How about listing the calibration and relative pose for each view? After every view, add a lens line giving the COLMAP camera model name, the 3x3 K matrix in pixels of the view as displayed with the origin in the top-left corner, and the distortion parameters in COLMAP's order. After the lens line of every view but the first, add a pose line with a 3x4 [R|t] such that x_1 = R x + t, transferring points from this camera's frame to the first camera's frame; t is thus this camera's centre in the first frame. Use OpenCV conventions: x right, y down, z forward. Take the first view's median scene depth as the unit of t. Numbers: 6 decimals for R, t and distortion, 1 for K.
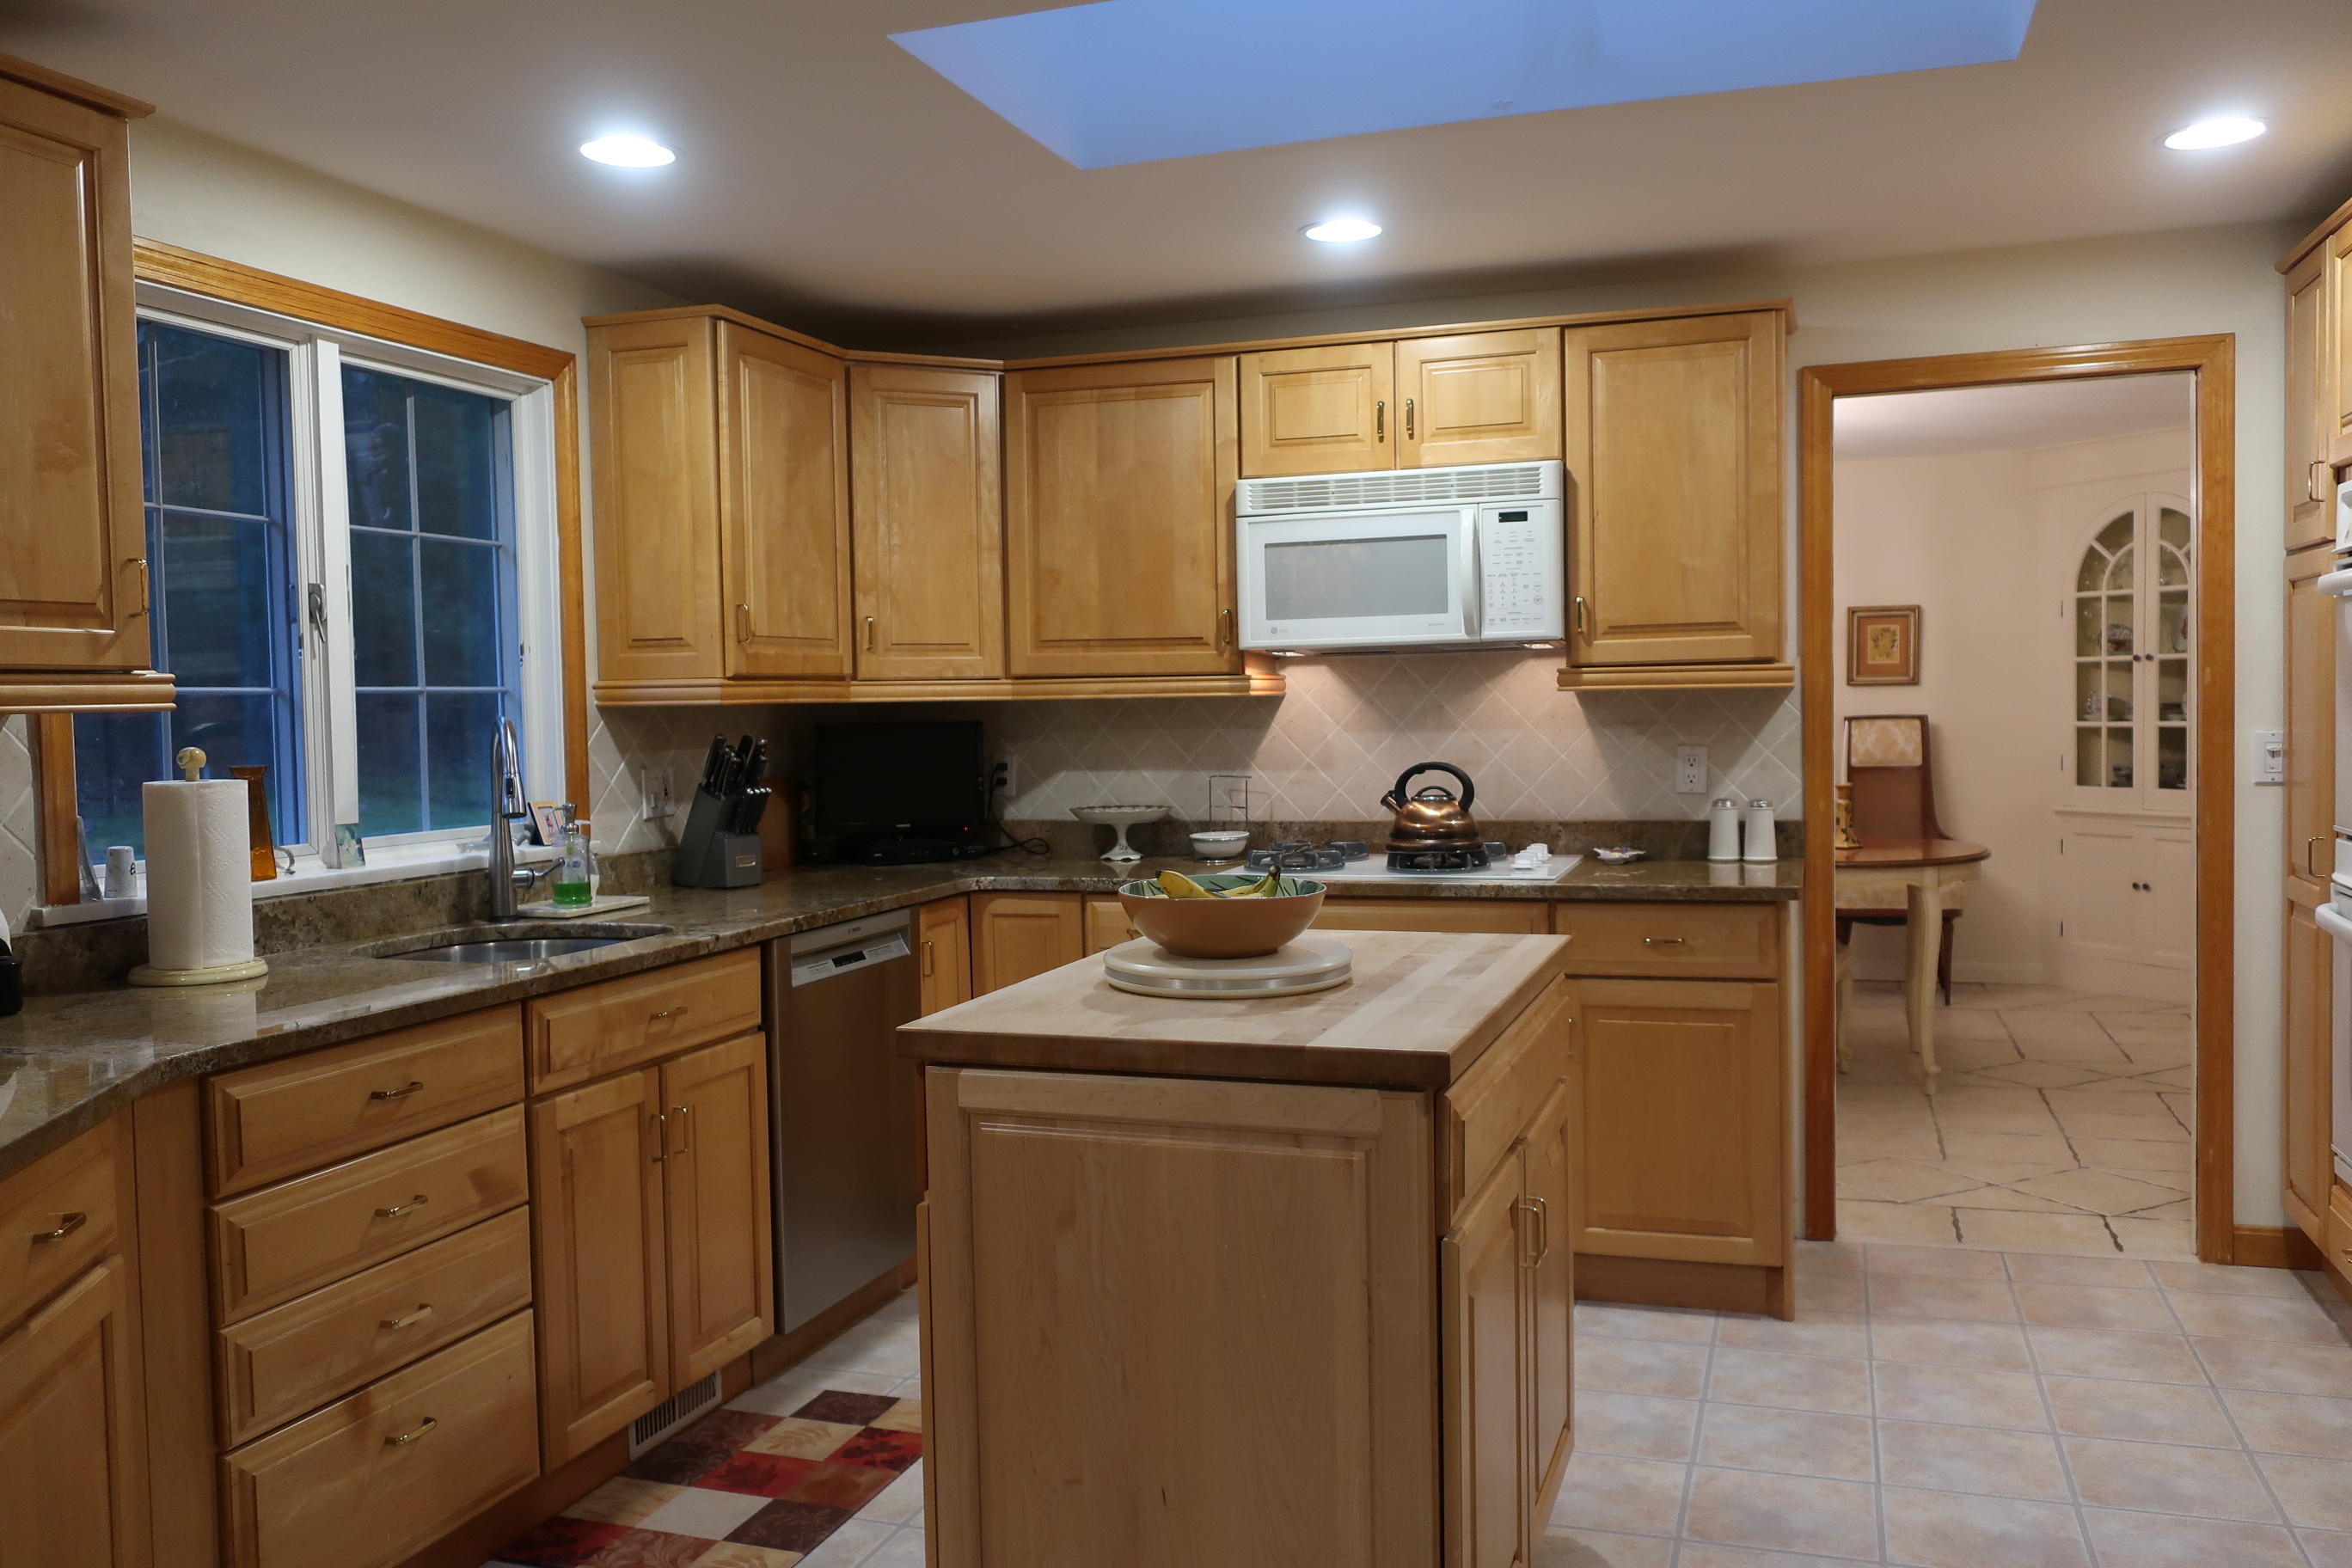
lens RADIAL K [[1840.1, 0, 1147.6], [0, 1840.1, 797.5], [0, 0, 1]] dist [0.004157, -0.013821]
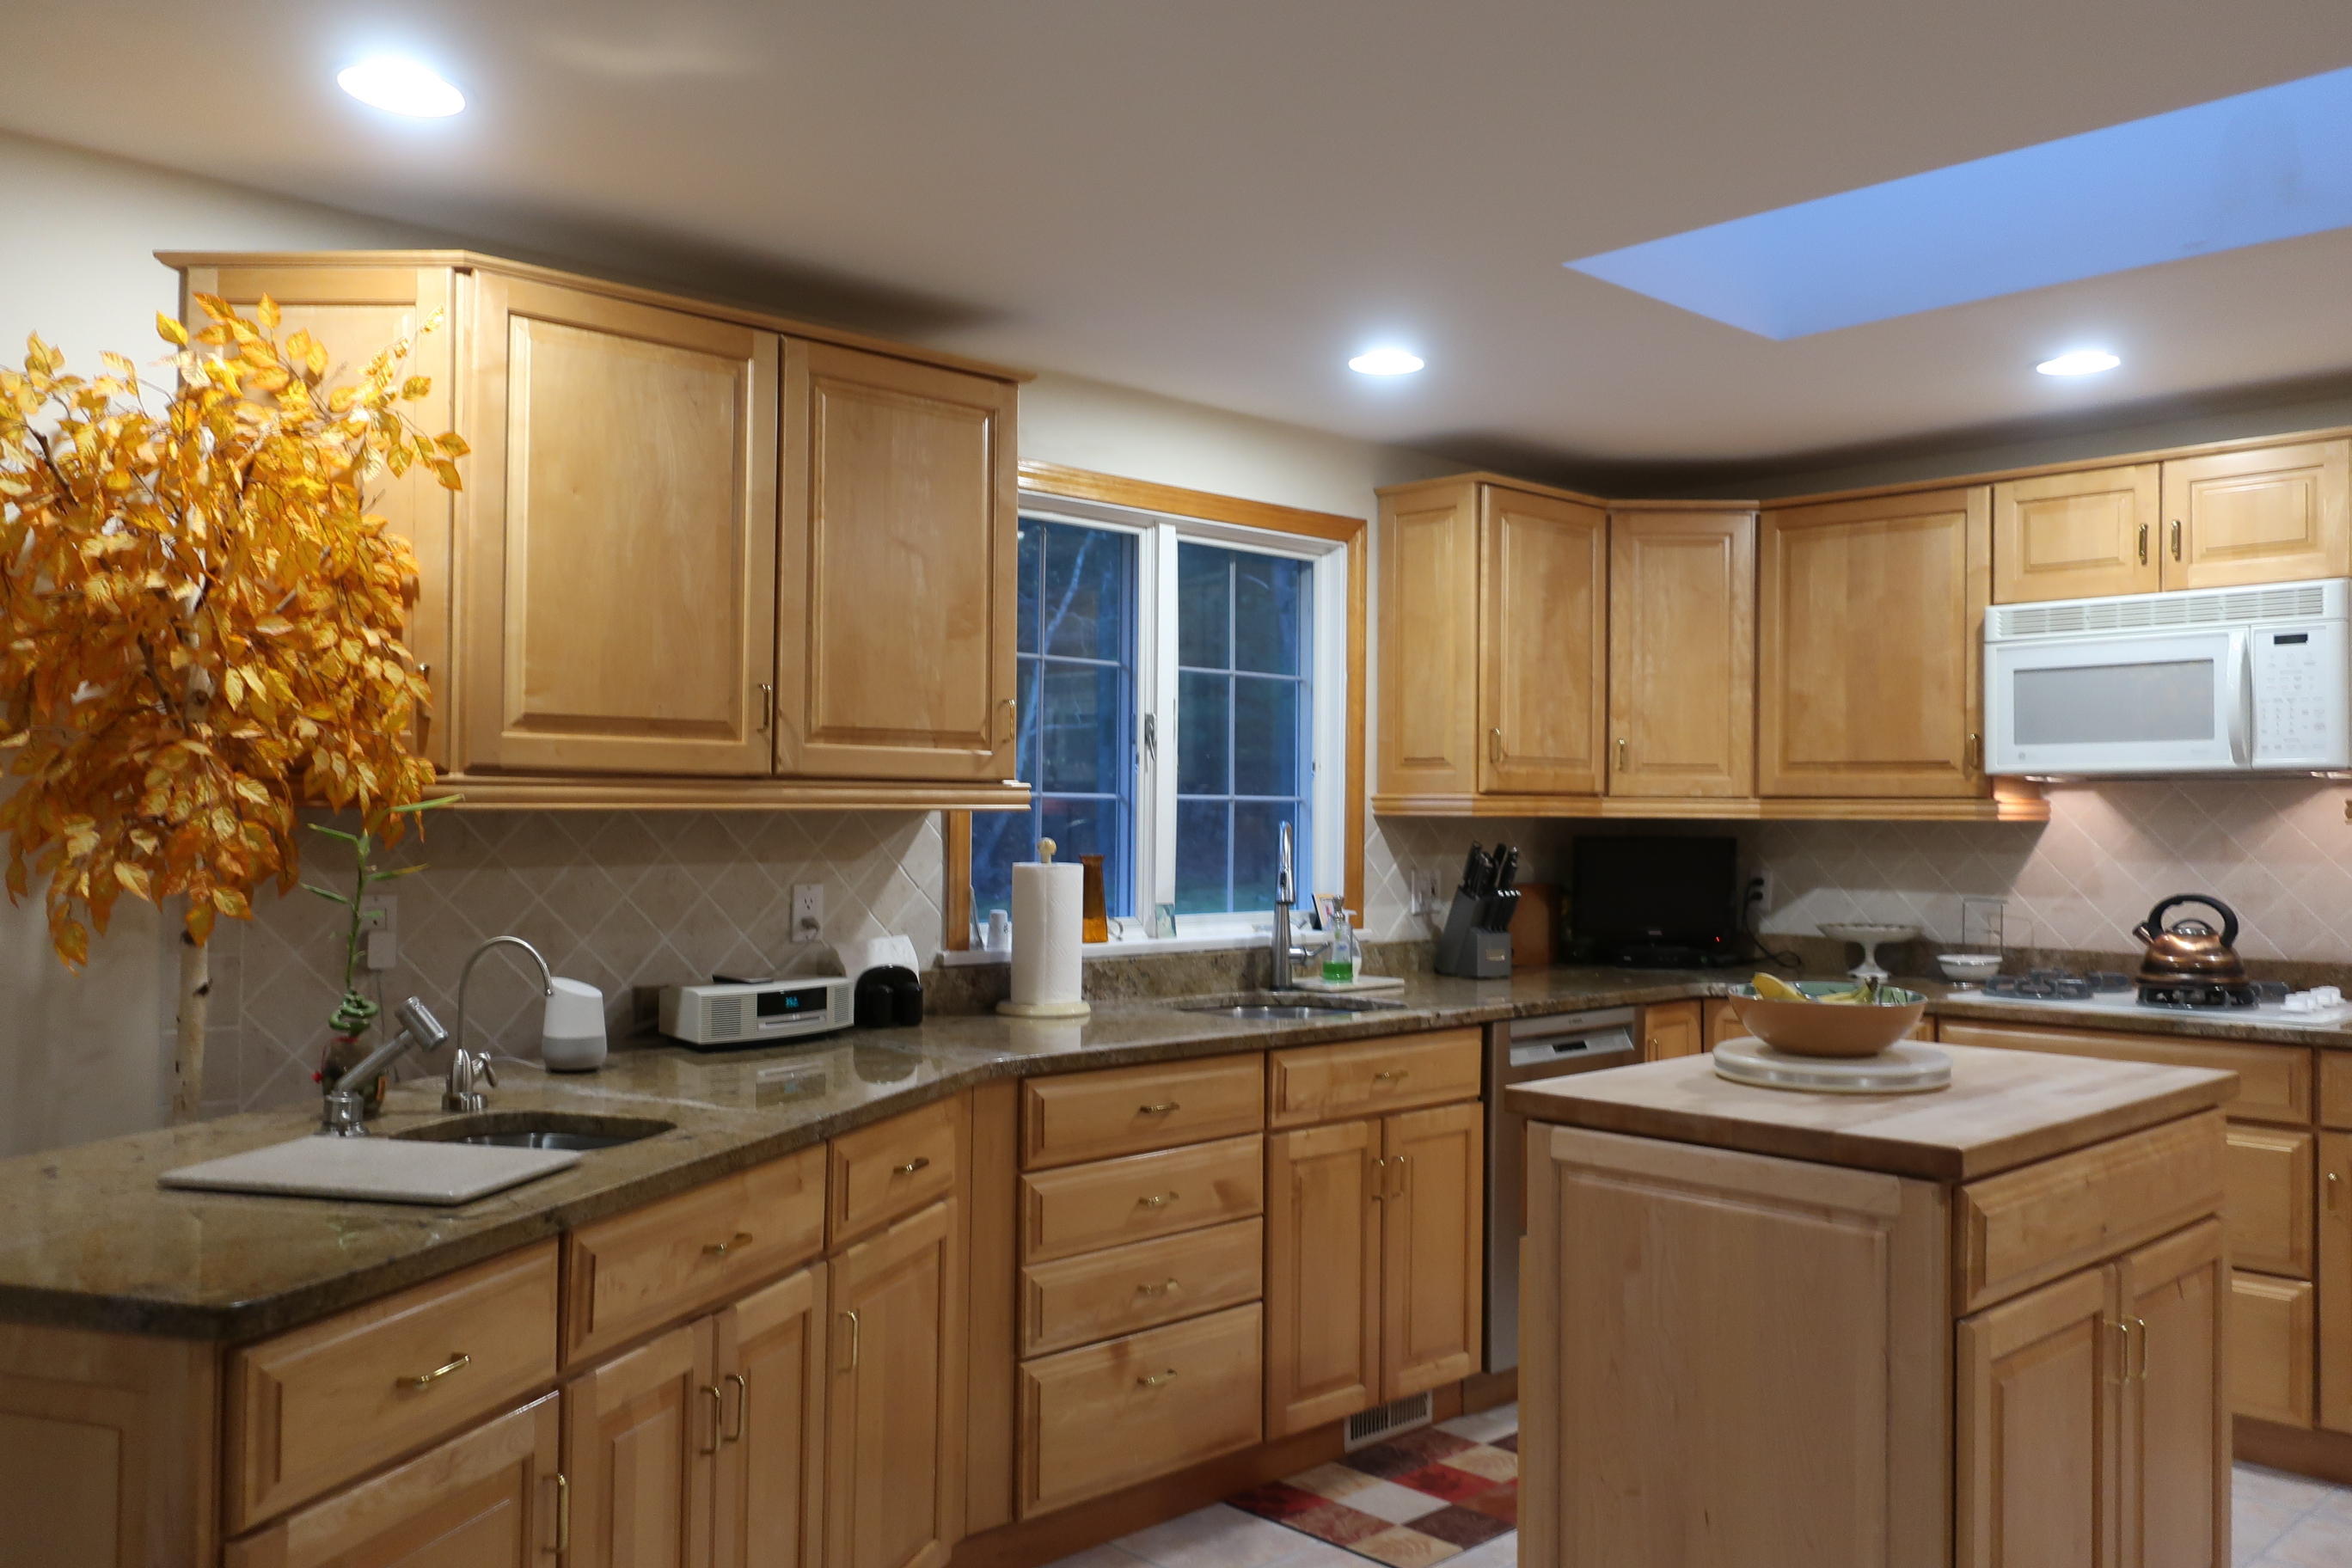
lens RADIAL K [[1840.1, 0, 1151.8], [0, 1840.1, 796.3], [0, 0, 1]] dist [0.004157, -0.013821]
pose [[0.886559, 0.019620, -0.462199, 0.139887], [-0.047445, 0.997688, -0.048654, 0.002845], [0.460175, 0.065063, 0.885441, -0.125424]]
